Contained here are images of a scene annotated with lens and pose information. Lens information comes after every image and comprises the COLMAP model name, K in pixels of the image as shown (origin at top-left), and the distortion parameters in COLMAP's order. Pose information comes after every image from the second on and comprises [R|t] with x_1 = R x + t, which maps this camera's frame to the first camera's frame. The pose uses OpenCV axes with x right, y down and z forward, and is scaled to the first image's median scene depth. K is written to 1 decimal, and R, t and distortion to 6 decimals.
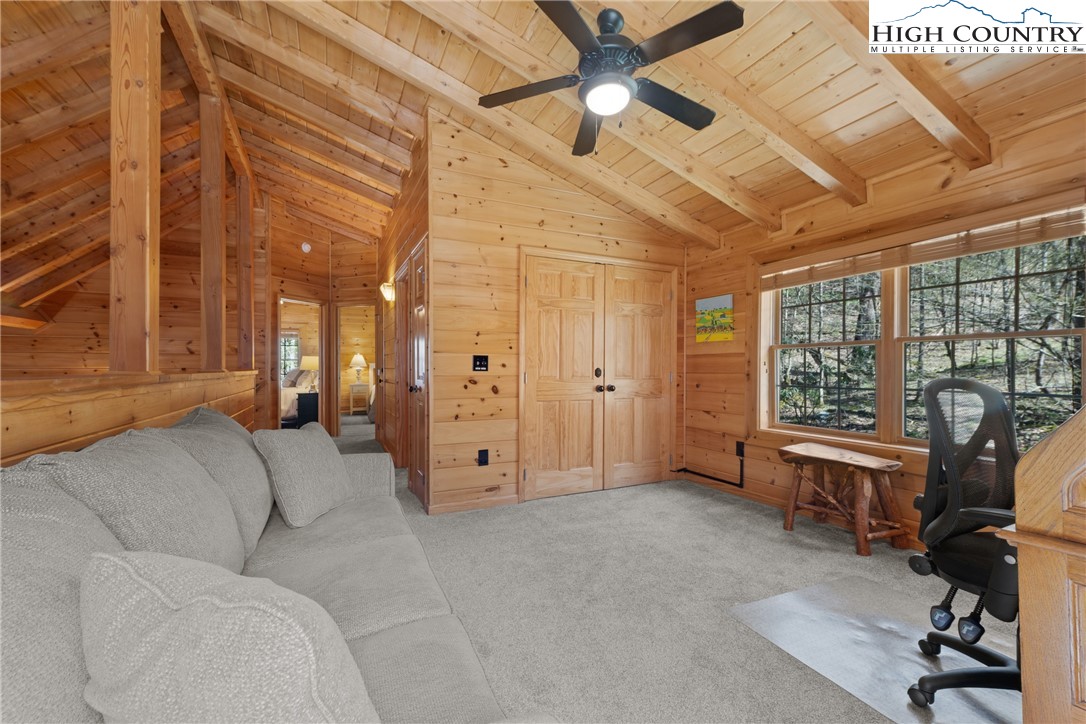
lens RADIAL K [[444.3, 0, 541.6], [0, 444.3, 364.8], [0, 0, 1]] dist [0.002378, 0.000001]
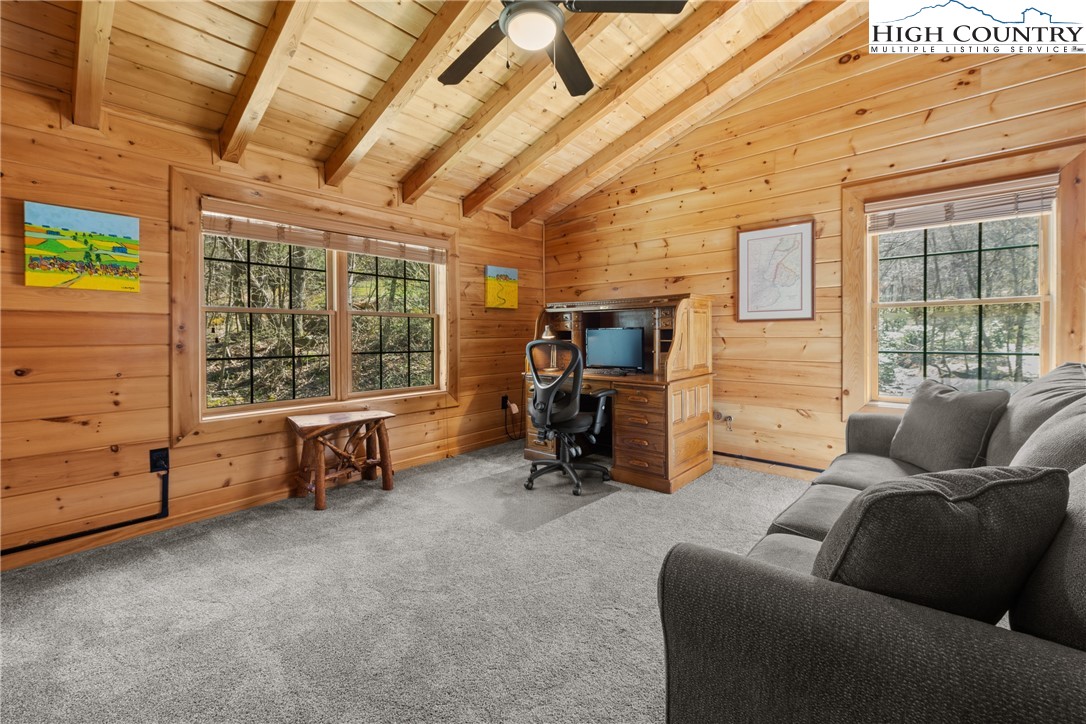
lens RADIAL K [[444.3, 0, 534.6], [0, 444.3, 345.0], [0, 0, 1]] dist [0.002378, 0.000001]
pose [[-0.373588, -0.008539, 0.927555, -0.373972], [0.004819, 0.999926, 0.011146, 0.015134], [-0.927582, 0.008634, -0.373520, 0.741217]]
